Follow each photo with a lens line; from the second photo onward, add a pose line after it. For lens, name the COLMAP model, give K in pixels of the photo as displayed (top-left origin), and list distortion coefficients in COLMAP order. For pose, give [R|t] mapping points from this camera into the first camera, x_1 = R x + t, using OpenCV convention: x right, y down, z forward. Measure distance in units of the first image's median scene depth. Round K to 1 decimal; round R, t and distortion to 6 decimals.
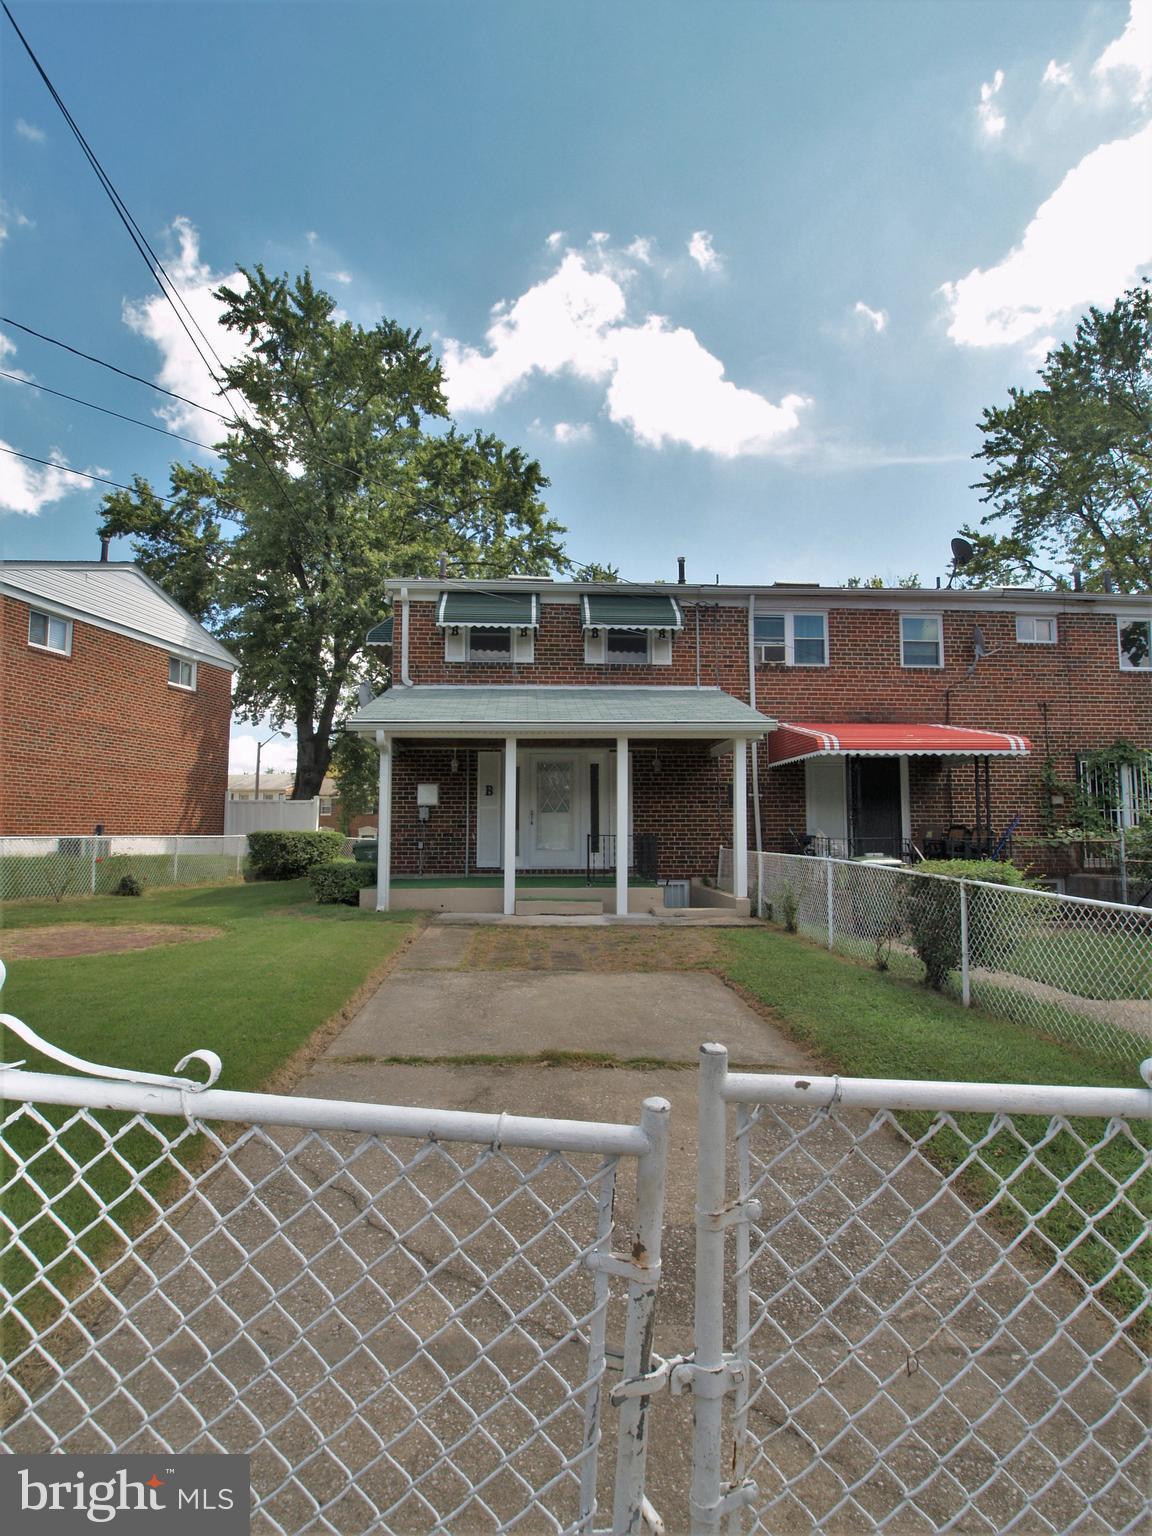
lens RADIAL K [[801.4, 0, 579.7], [0, 801.4, 765.8], [0, 0, 1]] dist [-0.015148, -0.003149]
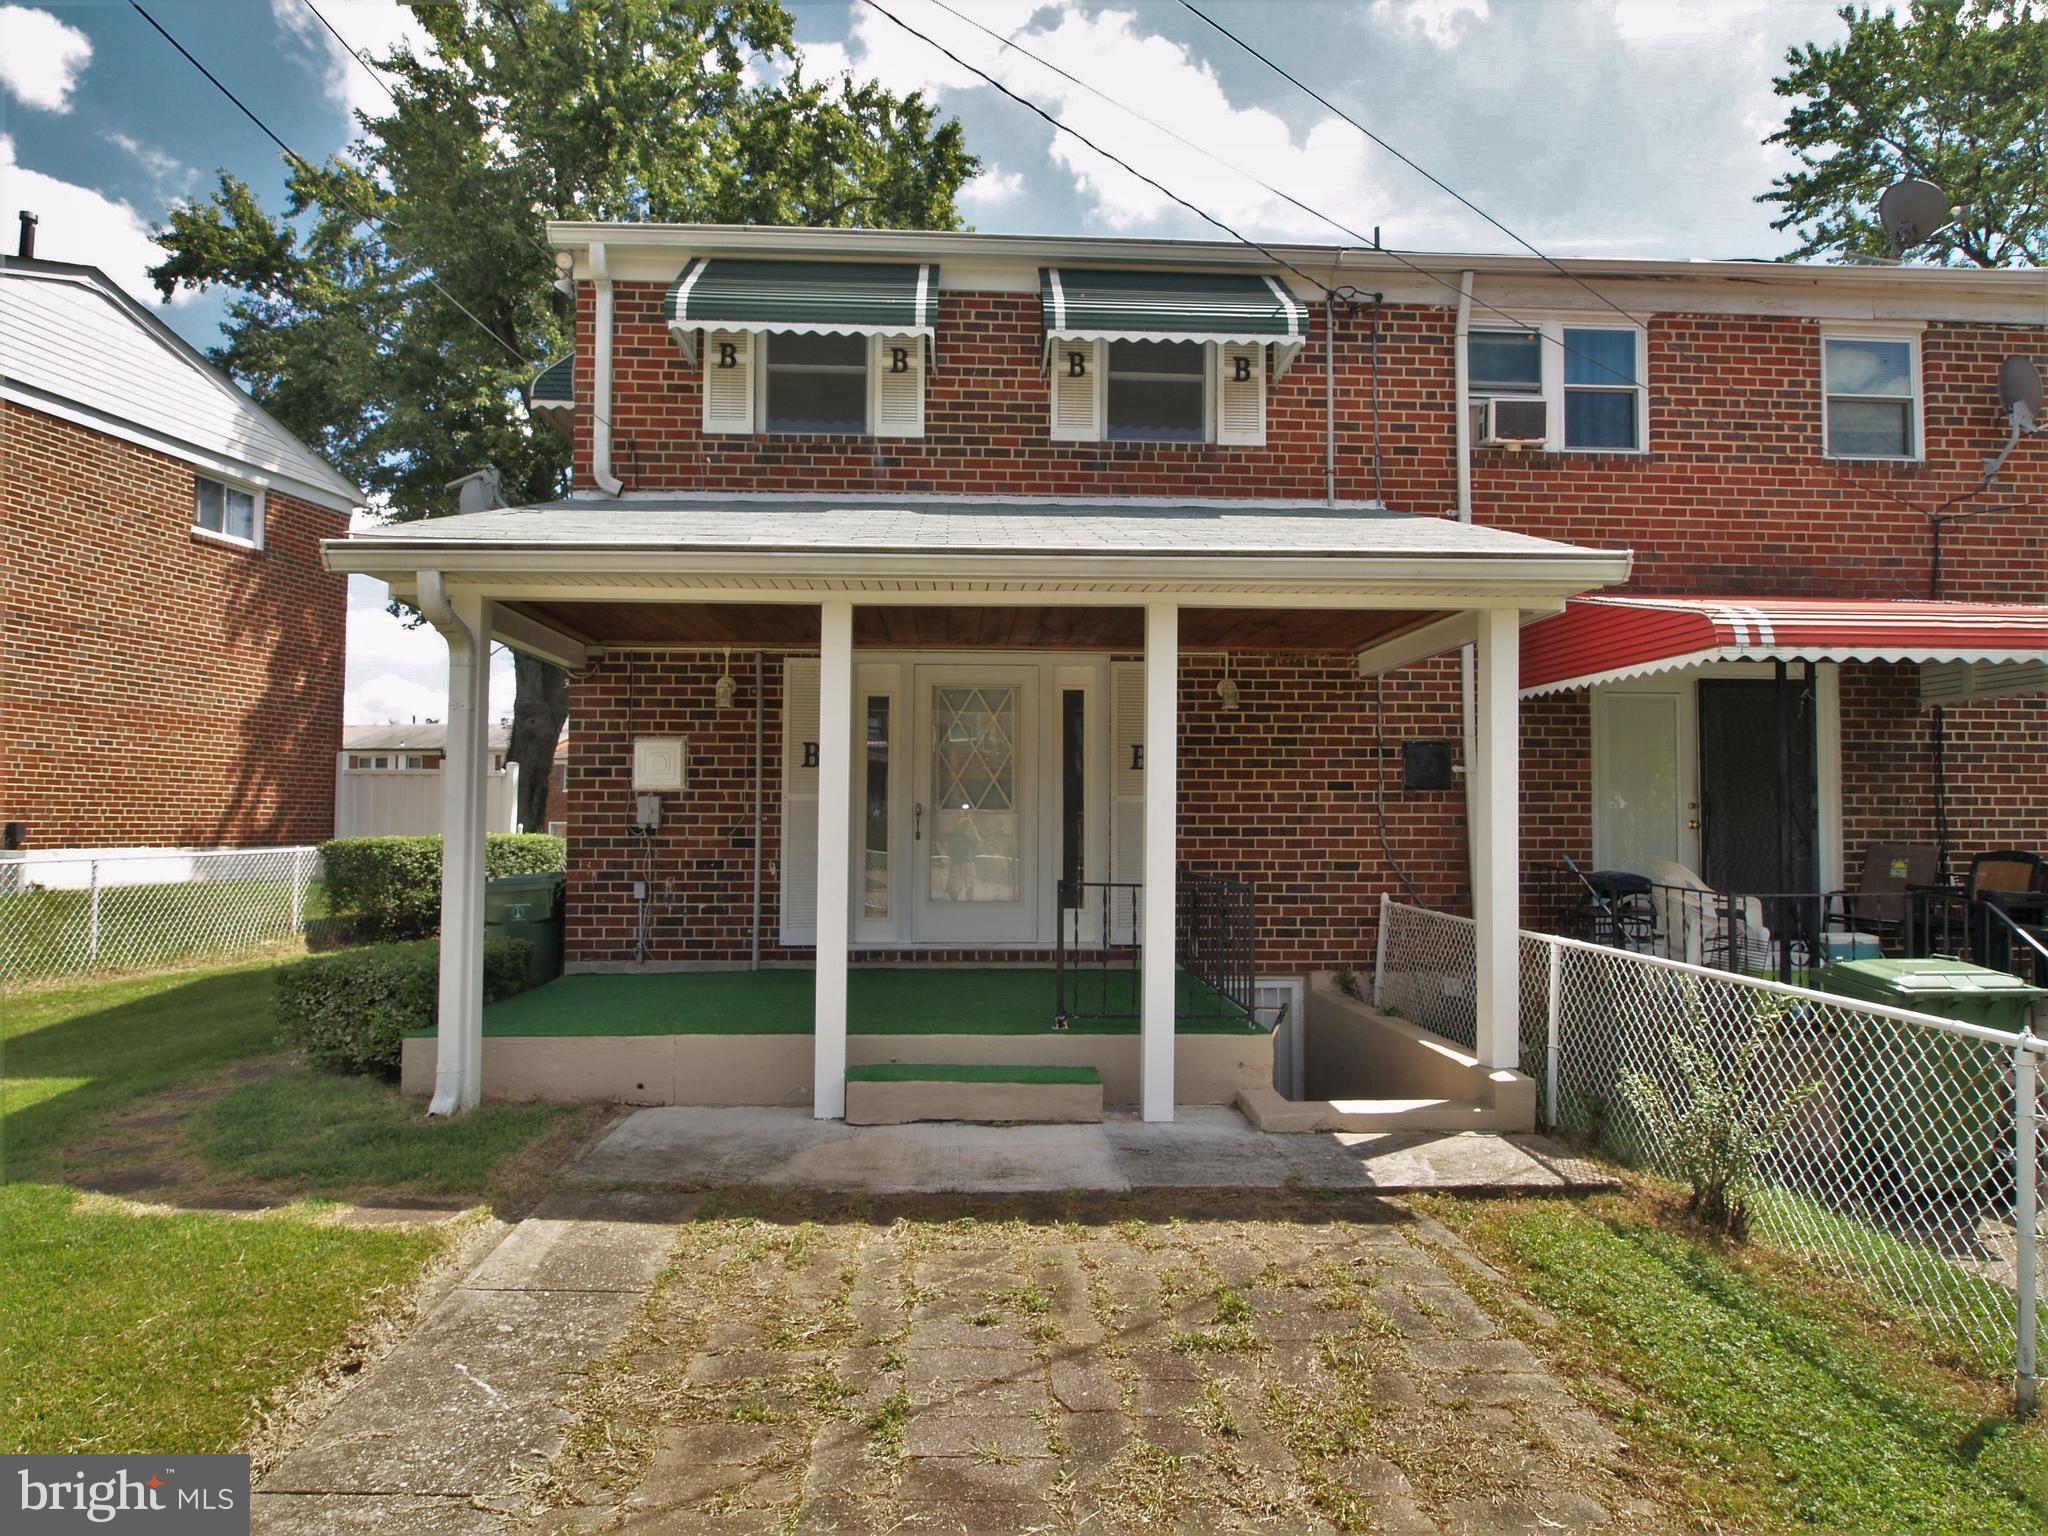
lens RADIAL K [[1068.5, 0, 1022.8], [0, 1068.5, 774.4], [0, 0, 1]] dist [-0.015148, -0.003149]
pose [[0.999928, 0.005329, -0.010759, -0.001005], [-0.004755, 0.998602, 0.052653, 0.011584], [0.011025, -0.052598, 0.998555, 0.450650]]
